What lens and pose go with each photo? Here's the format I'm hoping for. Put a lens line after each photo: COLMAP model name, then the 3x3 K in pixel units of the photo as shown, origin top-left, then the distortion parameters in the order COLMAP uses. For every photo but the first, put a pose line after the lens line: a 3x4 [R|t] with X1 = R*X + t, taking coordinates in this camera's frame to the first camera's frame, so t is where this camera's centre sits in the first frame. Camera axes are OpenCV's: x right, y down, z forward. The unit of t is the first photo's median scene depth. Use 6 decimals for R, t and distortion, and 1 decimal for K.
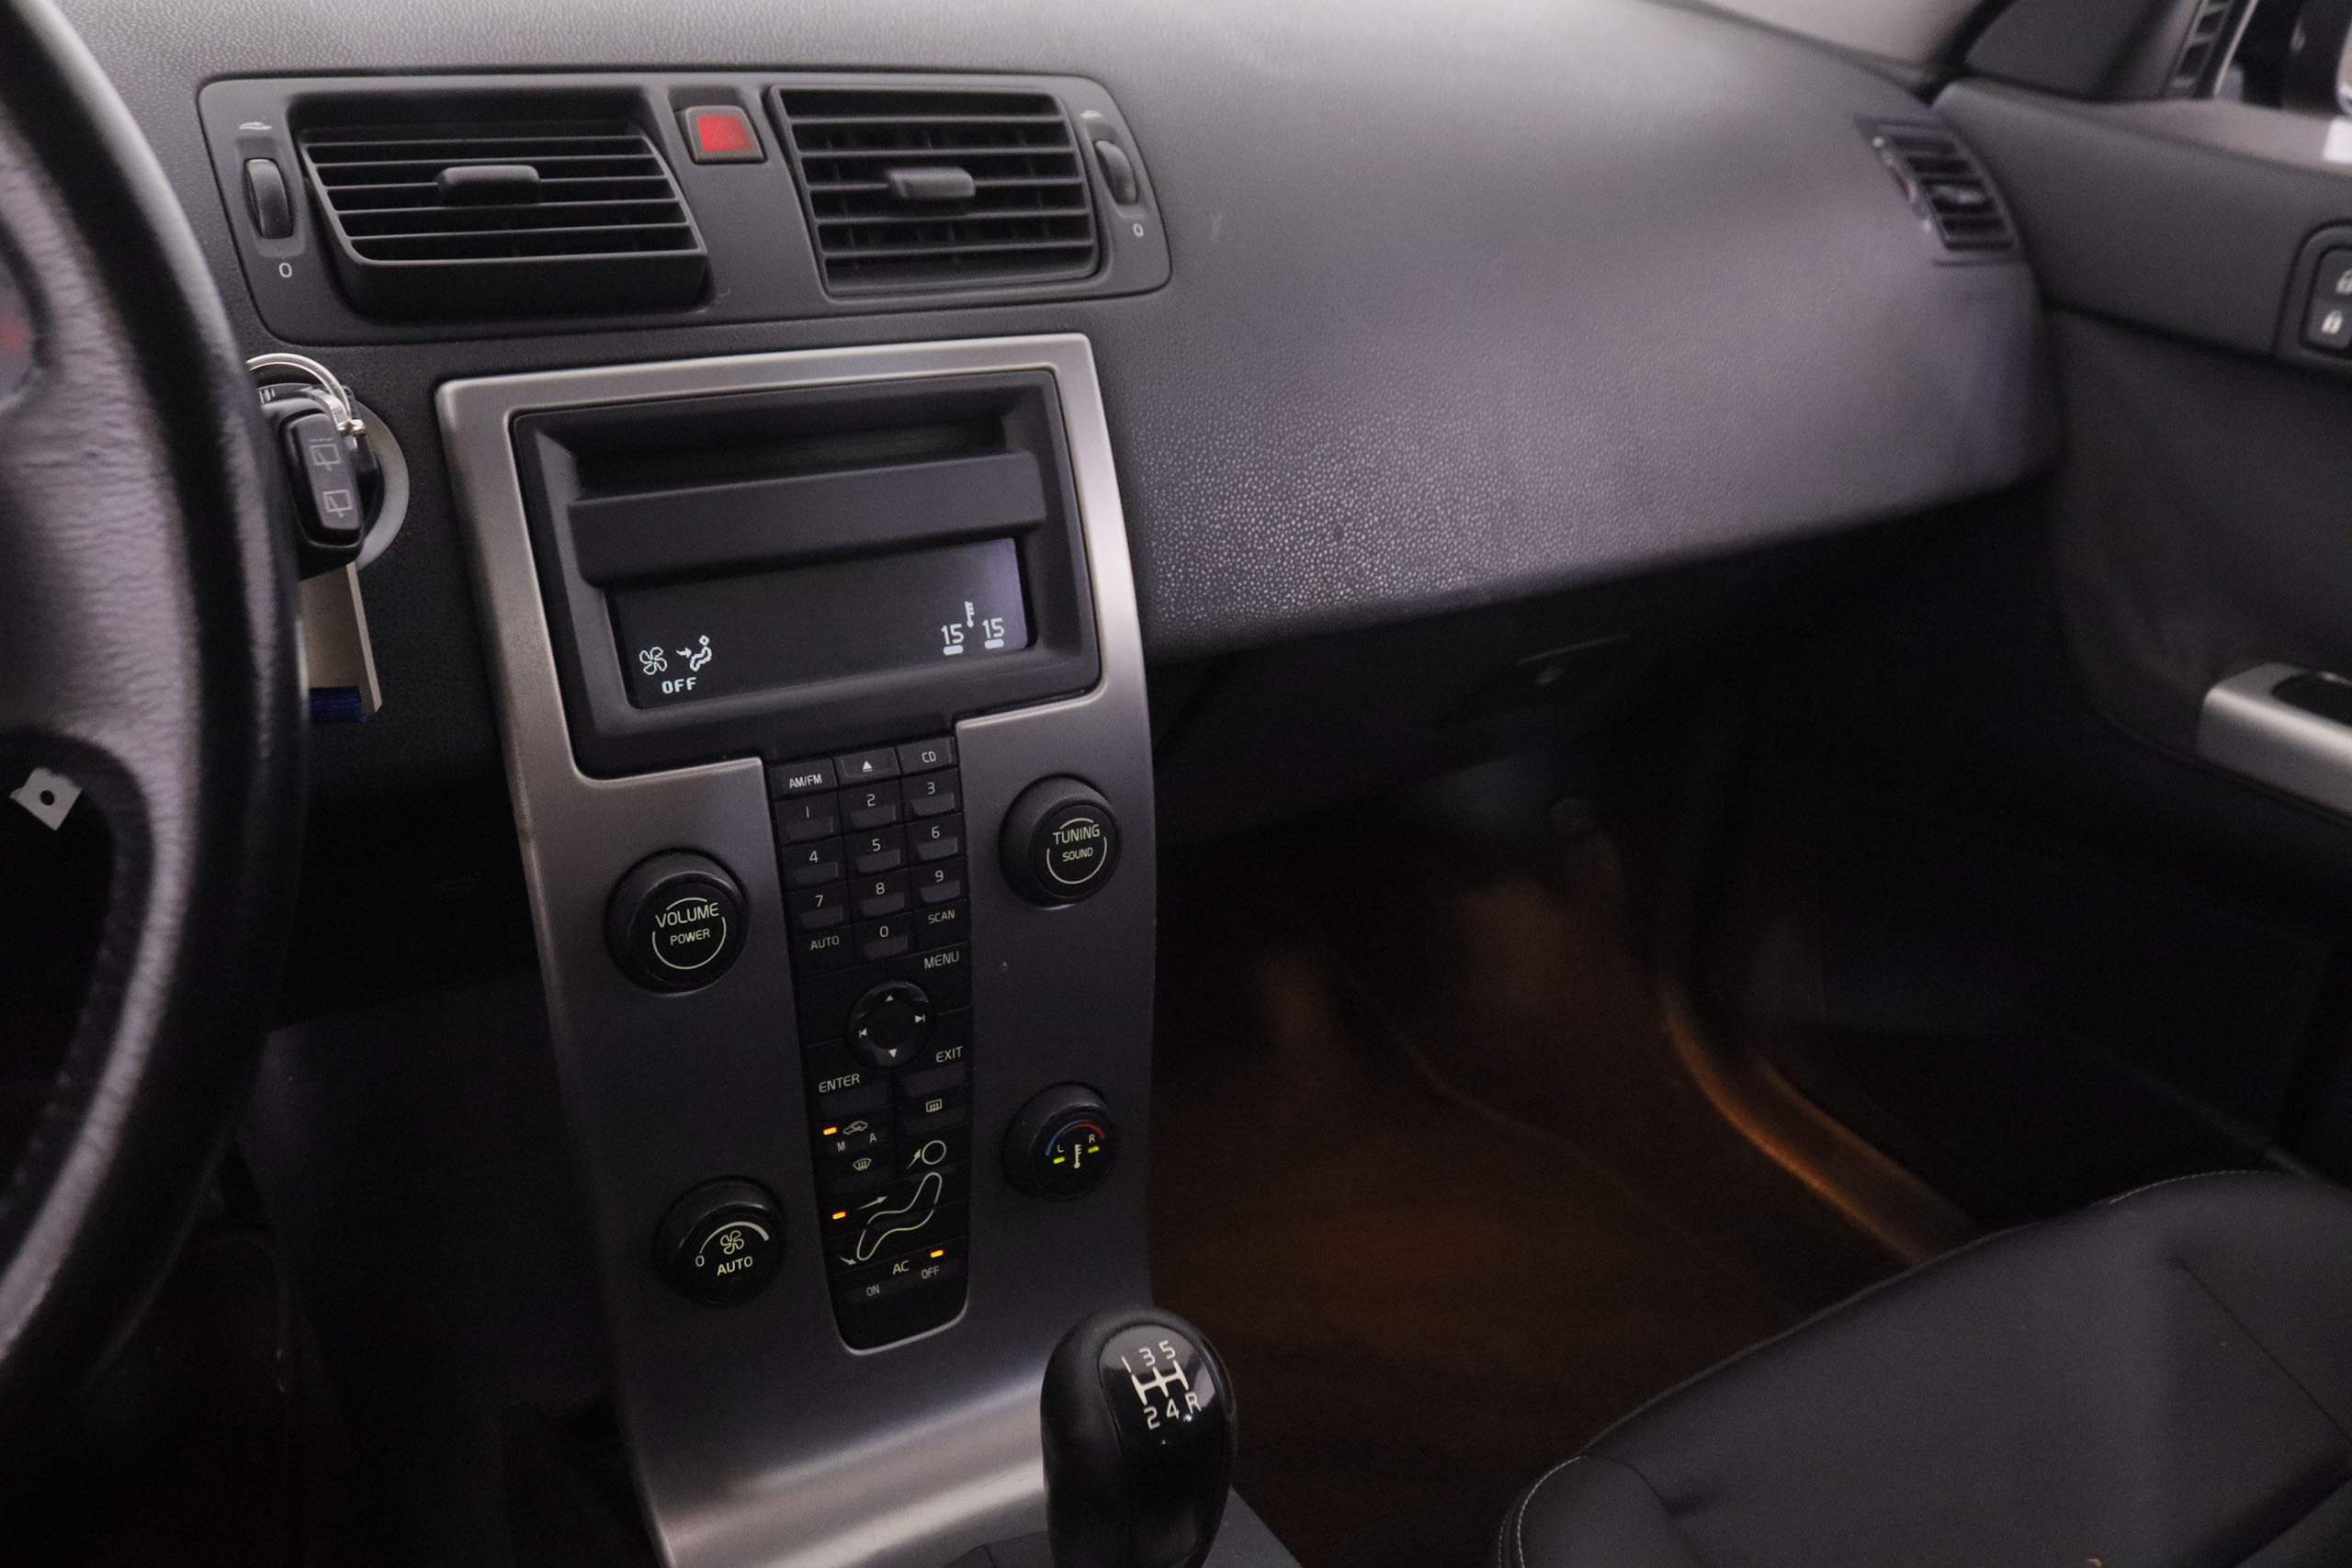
lens RADIAL K [[1930.6, 0, 1176.0], [0, 1930.6, 784.0], [0, 0, 1]] dist [-0.174412, 0.143268]
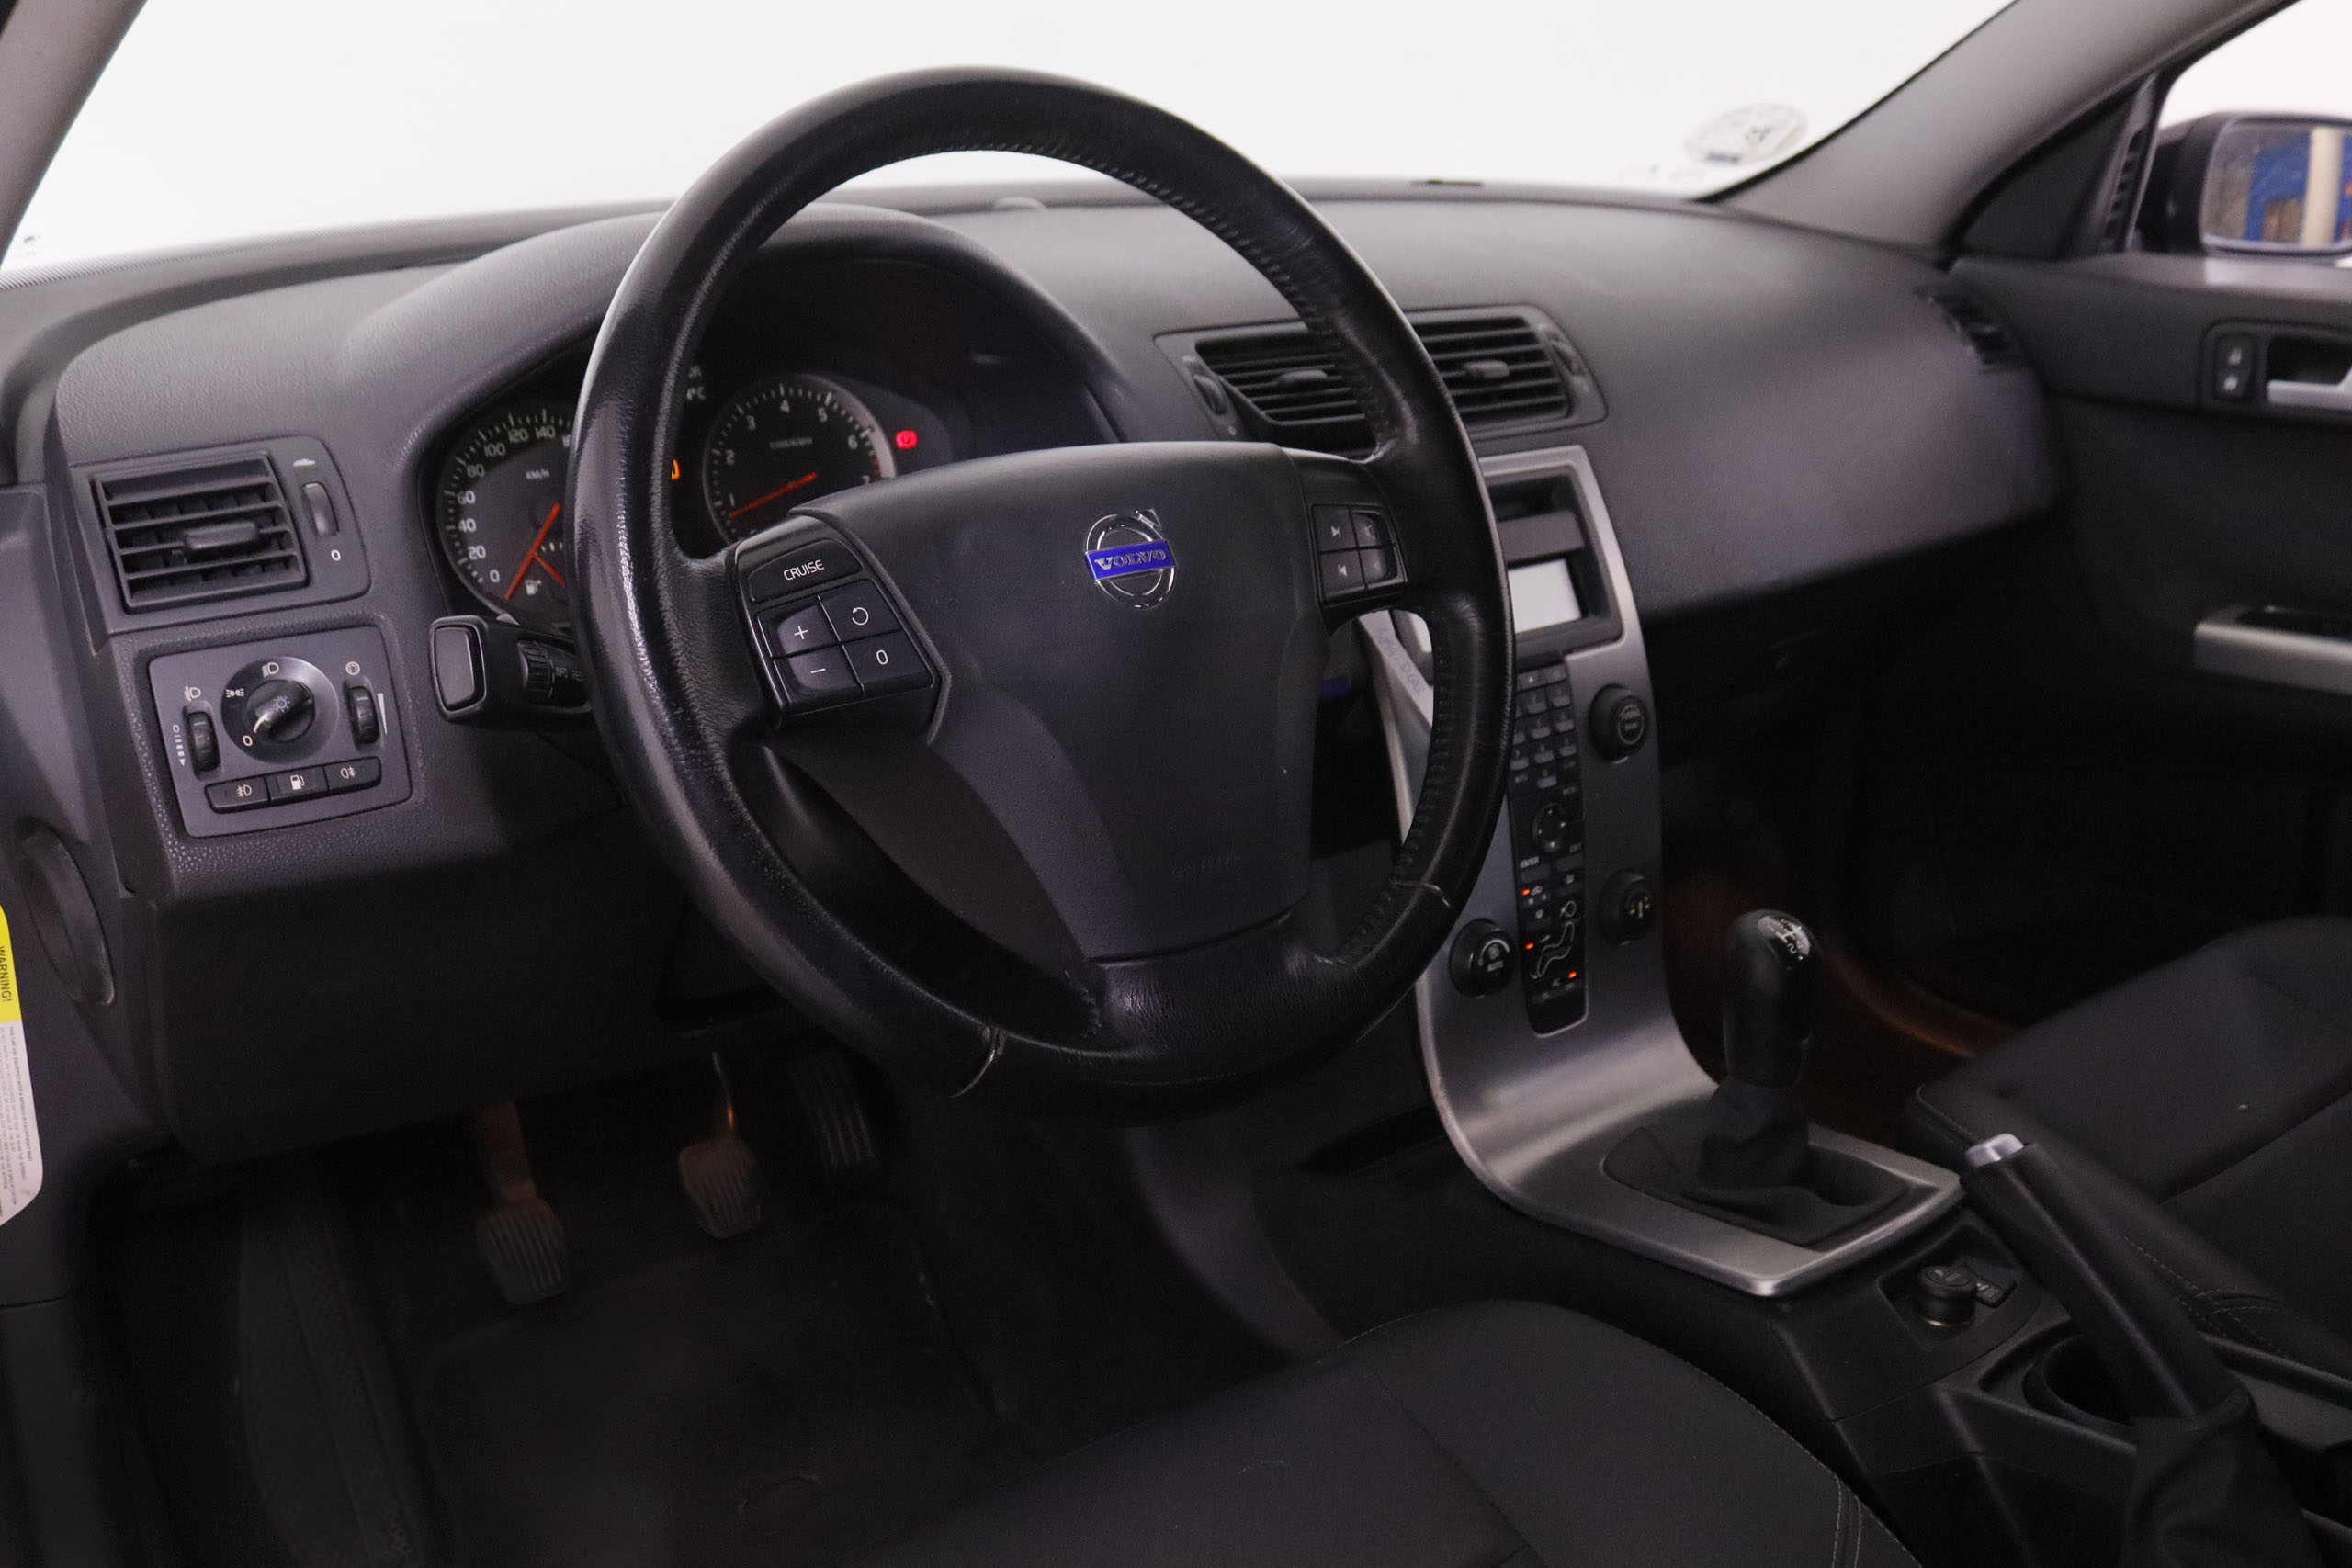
lens RADIAL K [[2090.4, 0, 1176.0], [0, 2090.4, 784.0], [0, 0, 1]] dist [-0.104126, 0.008081]
pose [[0.990492, -0.112384, 0.079342, -0.615992], [0.122013, 0.984068, -0.129316, 0.281386], [-0.063545, 0.137767, 0.988424, -0.852347]]
